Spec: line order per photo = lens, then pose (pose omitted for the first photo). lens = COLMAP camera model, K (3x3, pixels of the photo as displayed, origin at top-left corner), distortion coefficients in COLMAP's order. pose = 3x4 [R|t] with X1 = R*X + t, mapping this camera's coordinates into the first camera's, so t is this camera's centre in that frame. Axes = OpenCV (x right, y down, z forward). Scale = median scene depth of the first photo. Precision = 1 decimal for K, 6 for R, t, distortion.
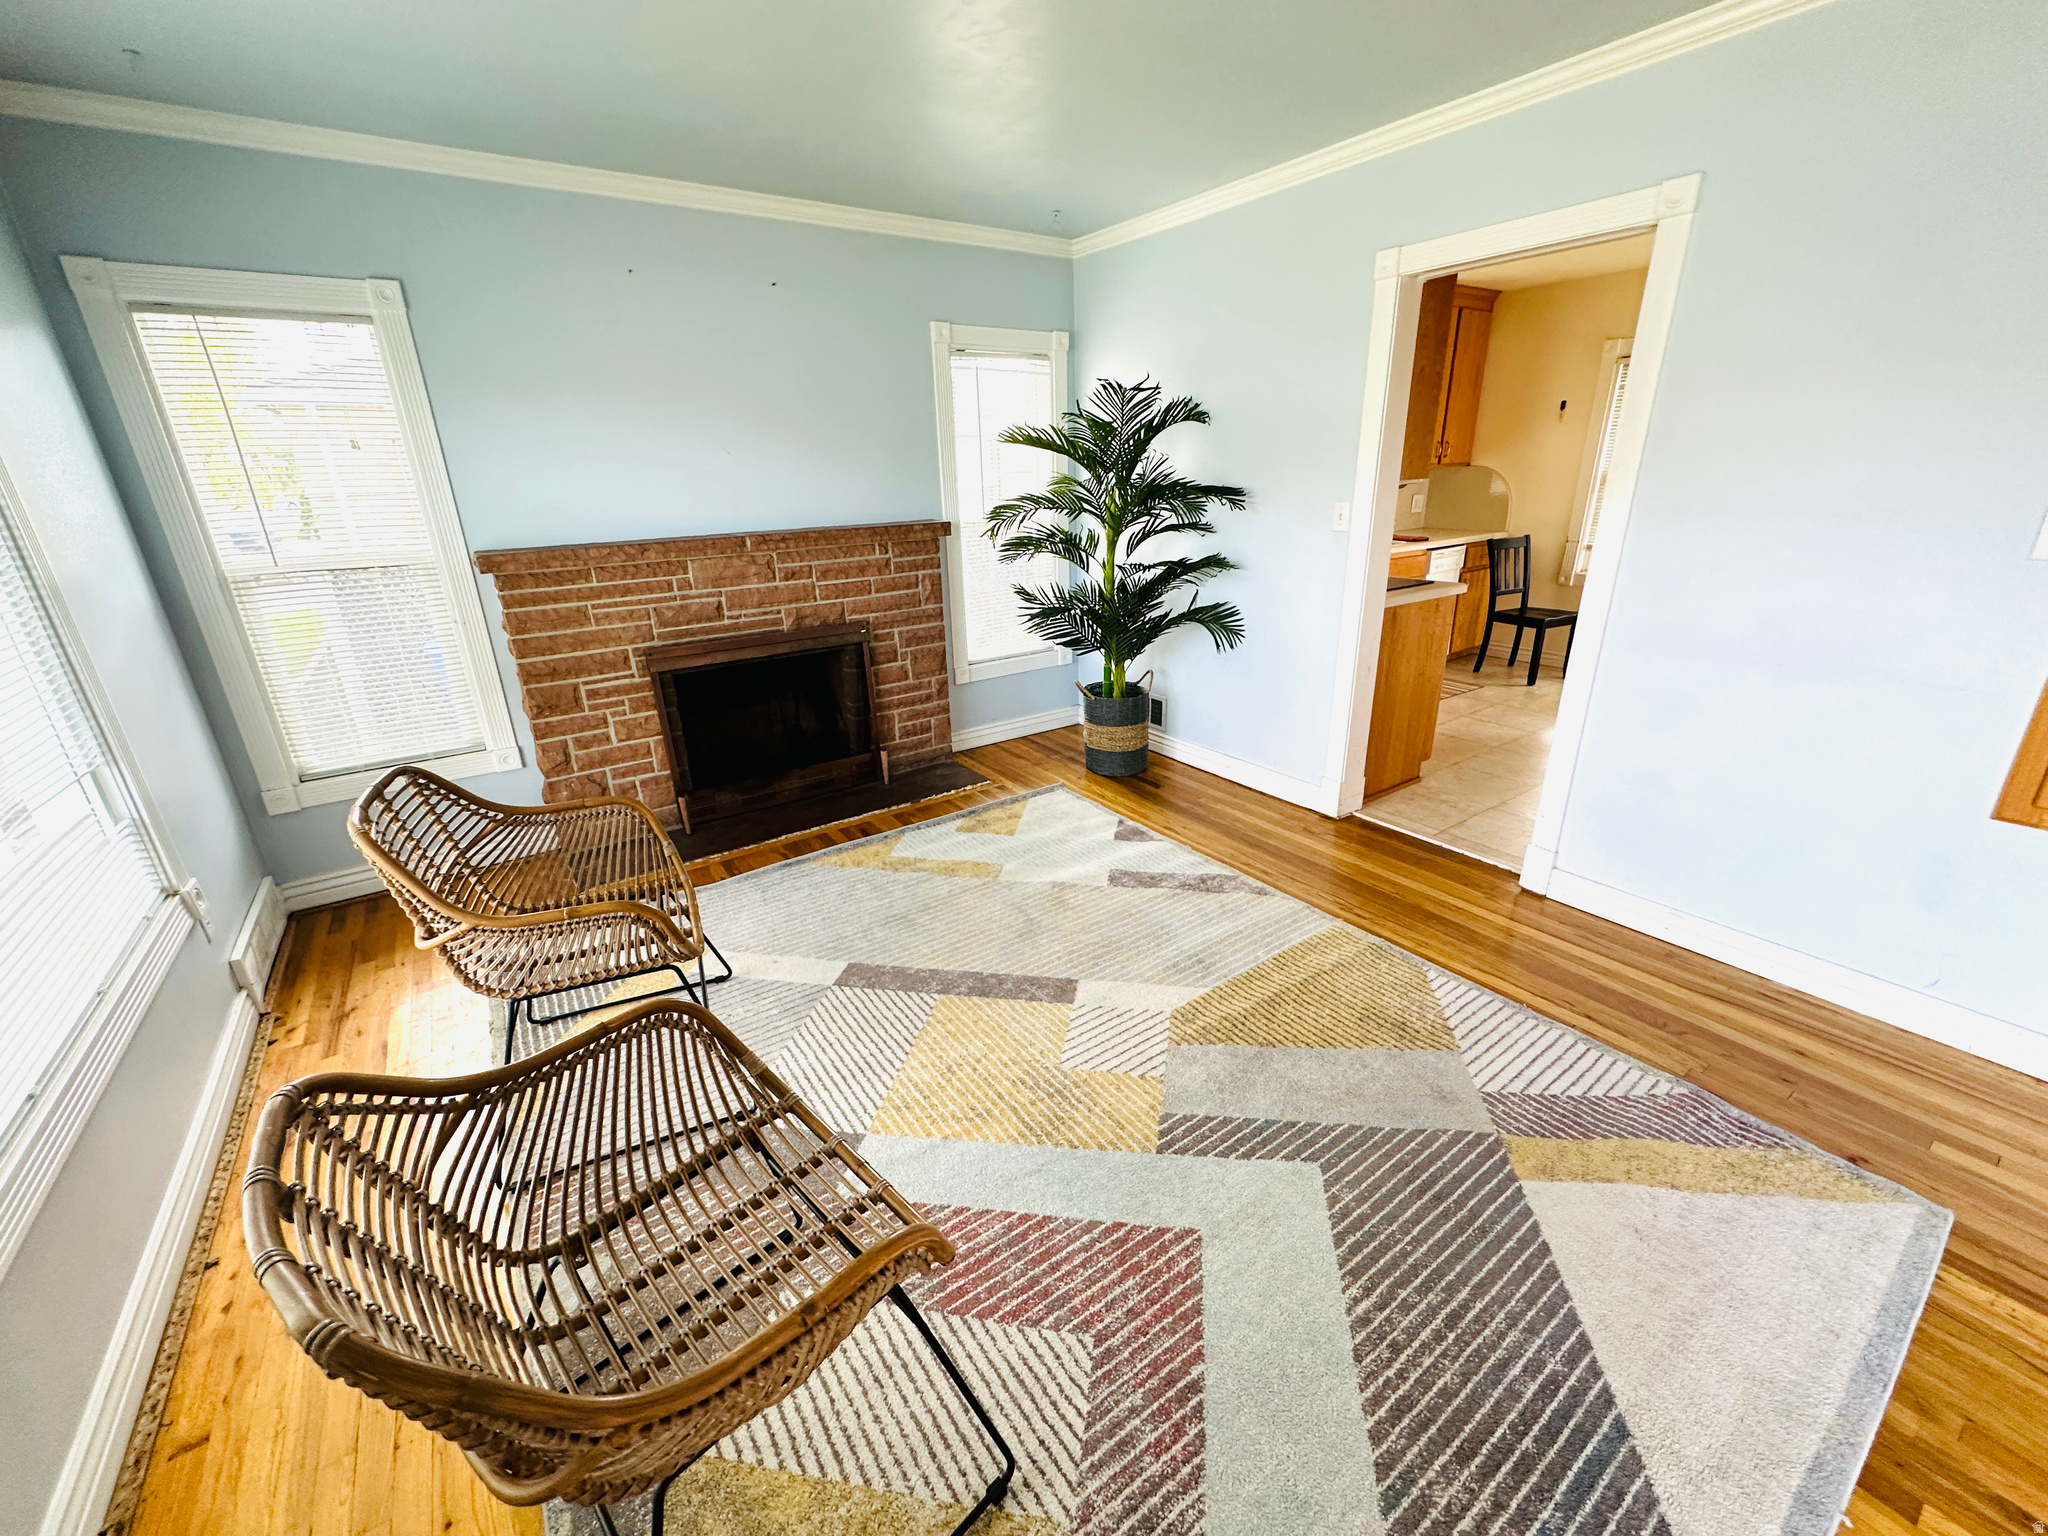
lens RADIAL K [[815.2, 0, 1024.6], [0, 815.2, 772.4], [0, 0, 1]] dist [-0.001854, -0.000015]
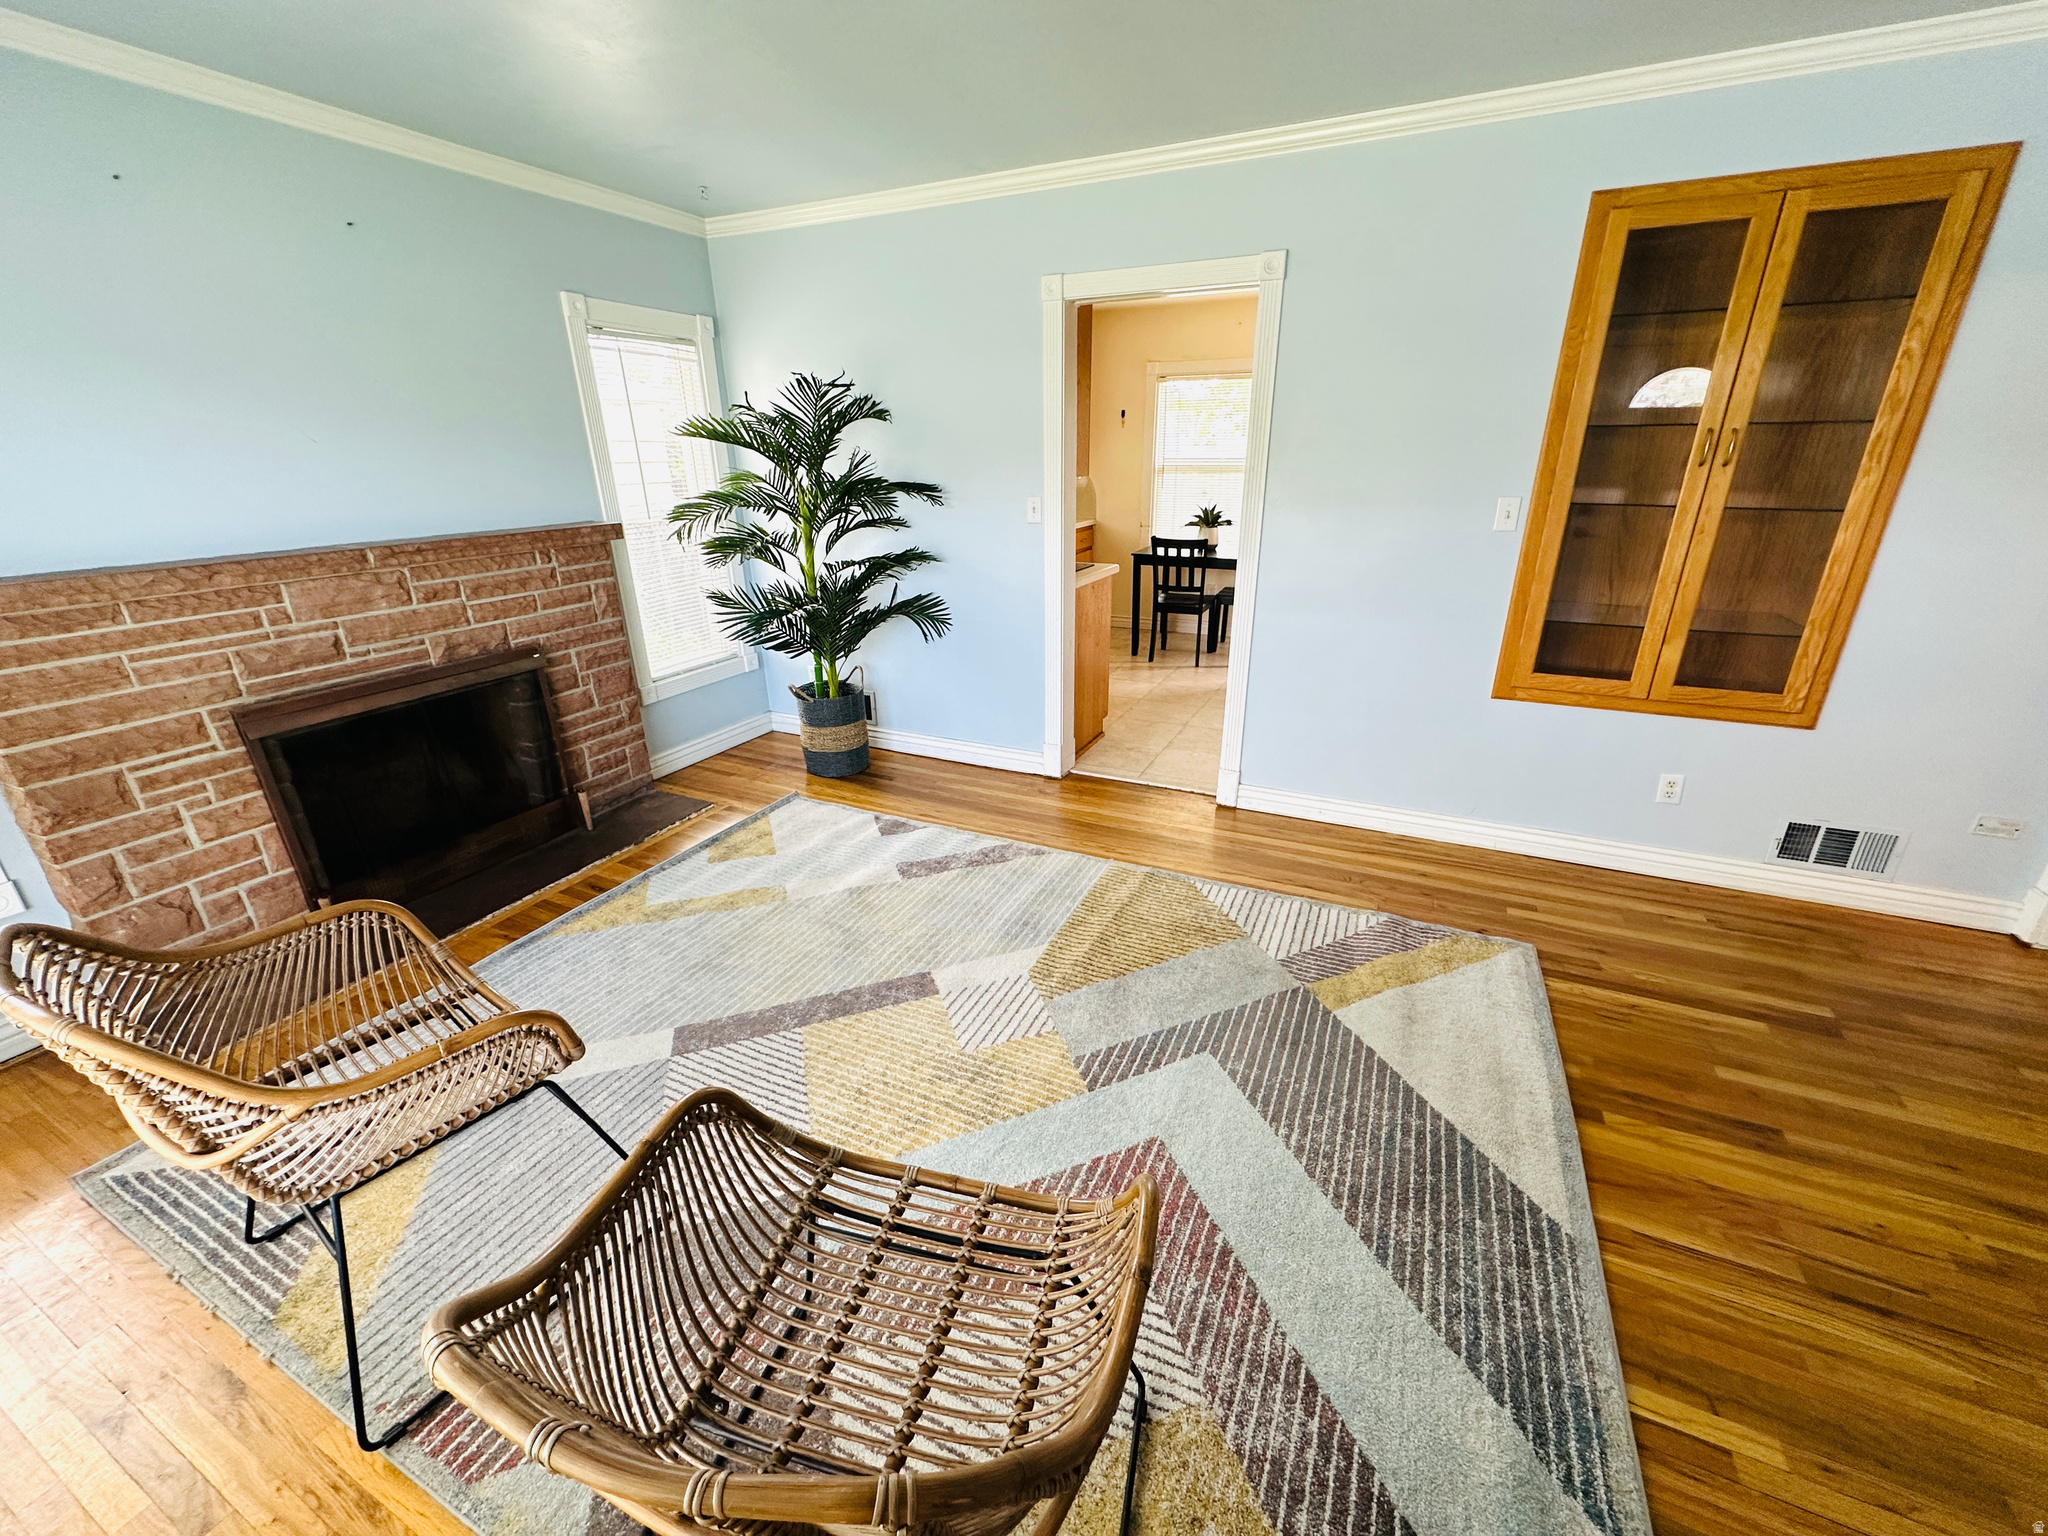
lens RADIAL K [[817.2, 0, 1026.2], [0, 817.2, 769.8], [0, 0, 1]] dist [-0.002809, 0.000854]
pose [[0.865776, -0.166548, 0.471904, -0.192931], [0.163913, 0.985353, 0.047036, -0.015517], [-0.472825, 0.036629, 0.880395, 0.026137]]
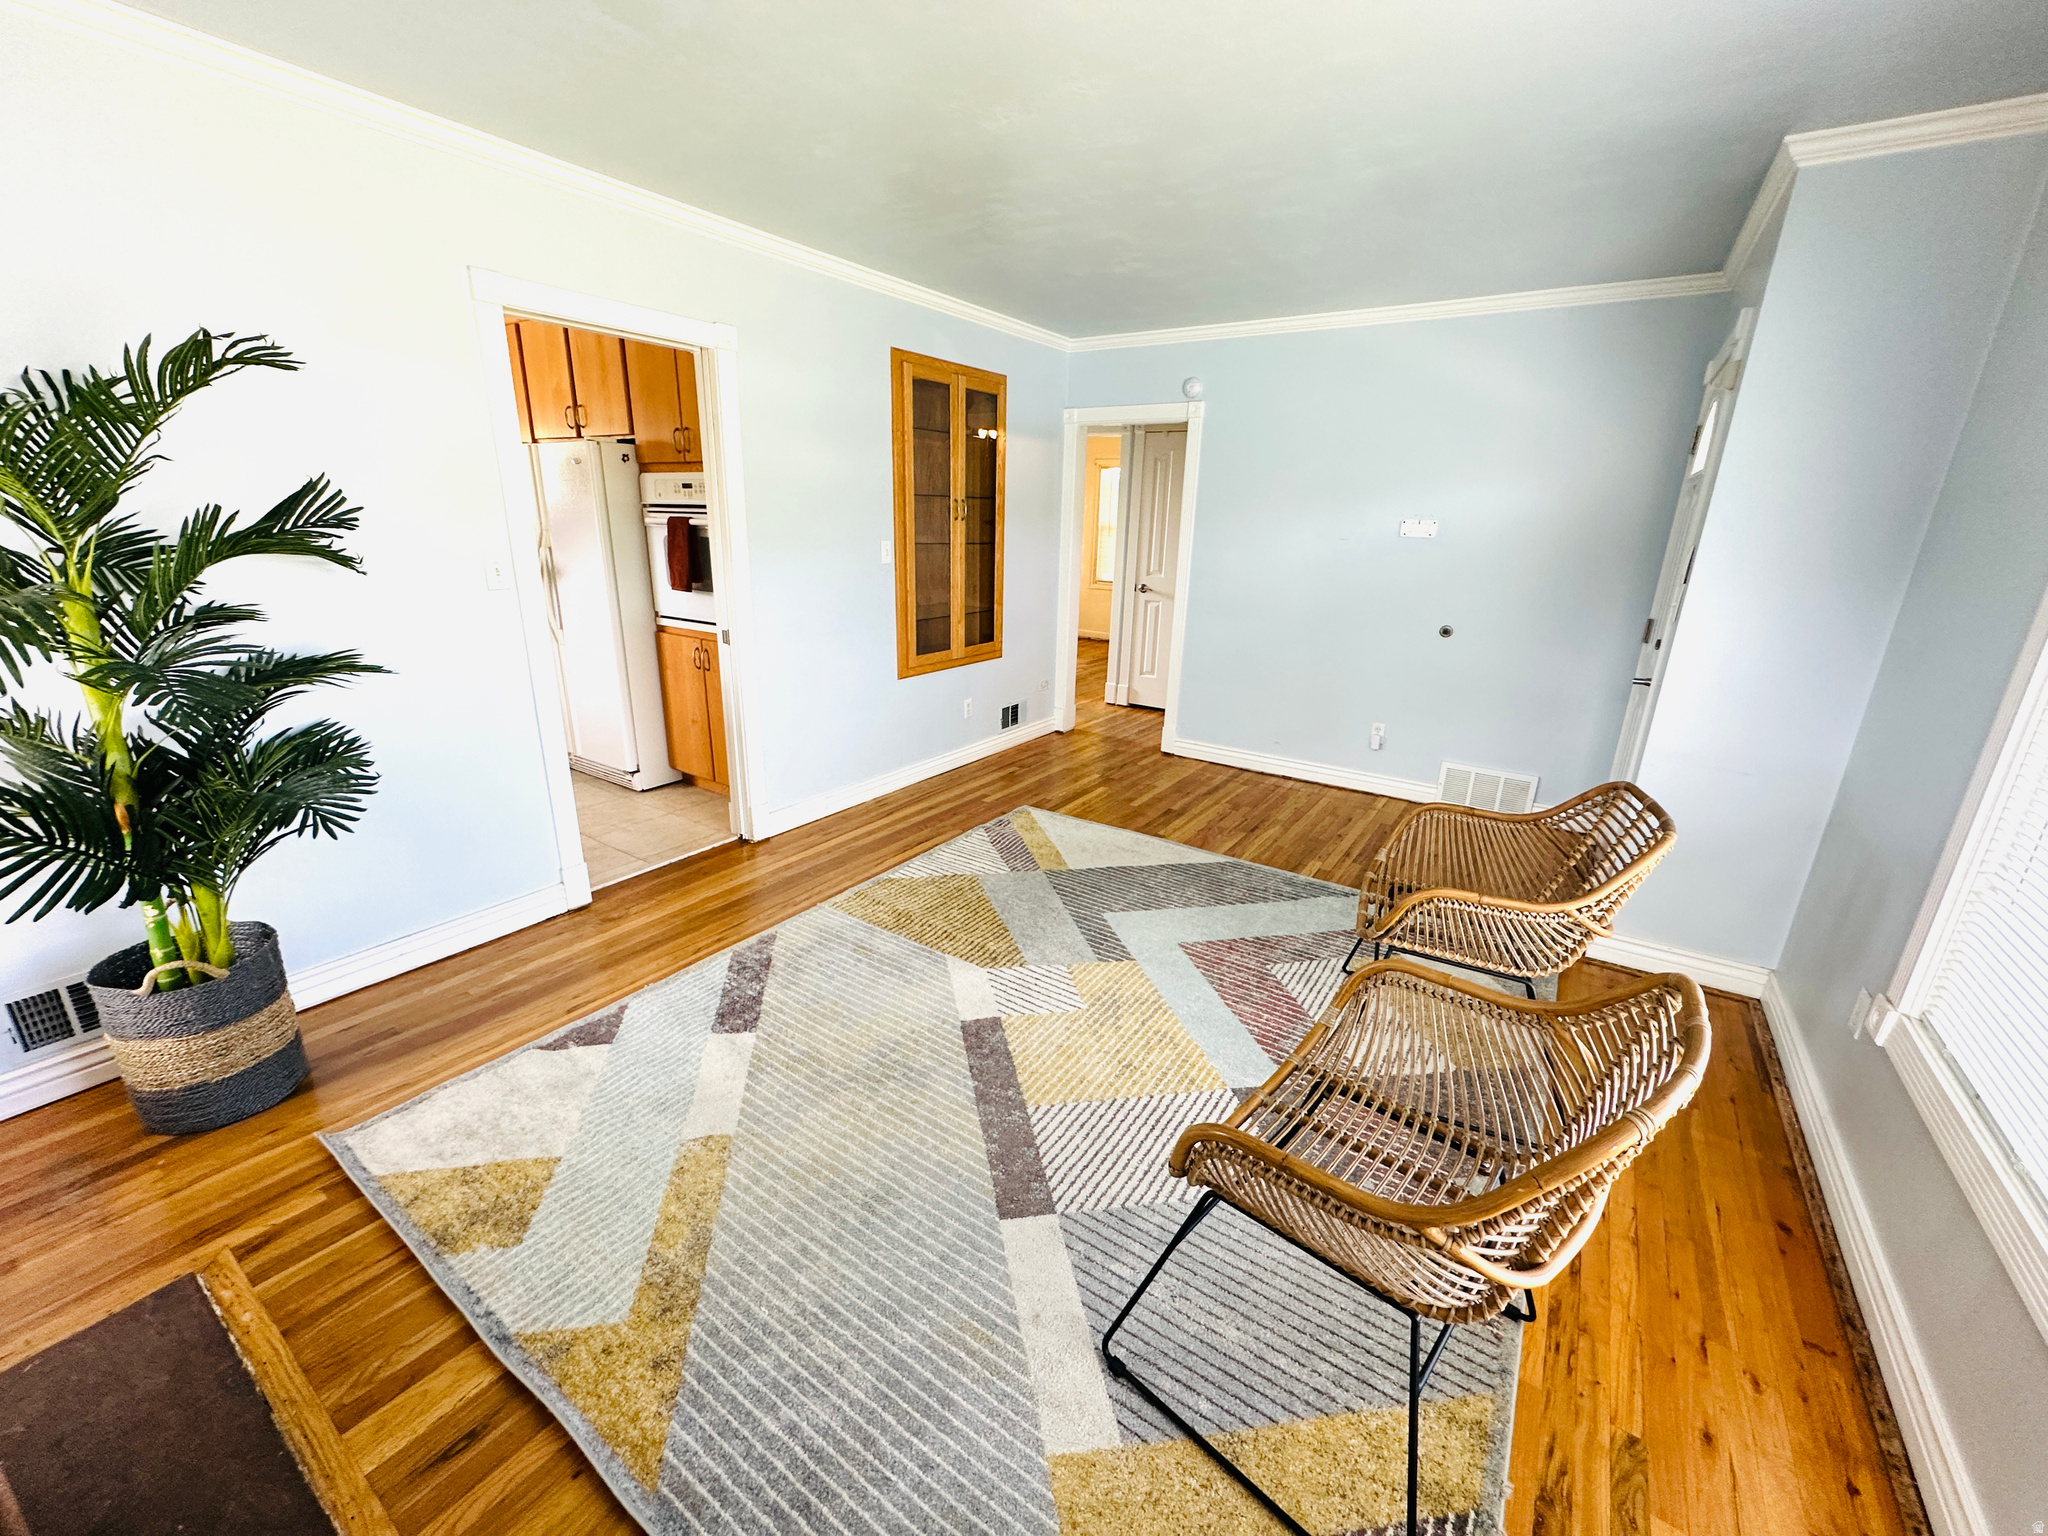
lens RADIAL K [[817.2, 0, 1026.2], [0, 817.2, 769.8], [0, 0, 1]] dist [-0.002809, 0.000854]
pose [[-0.363223, -0.262099, 0.894077, -0.557134], [0.313295, 0.869378, 0.382136, -0.265242], [-0.877449, 0.418910, -0.233663, 0.741349]]
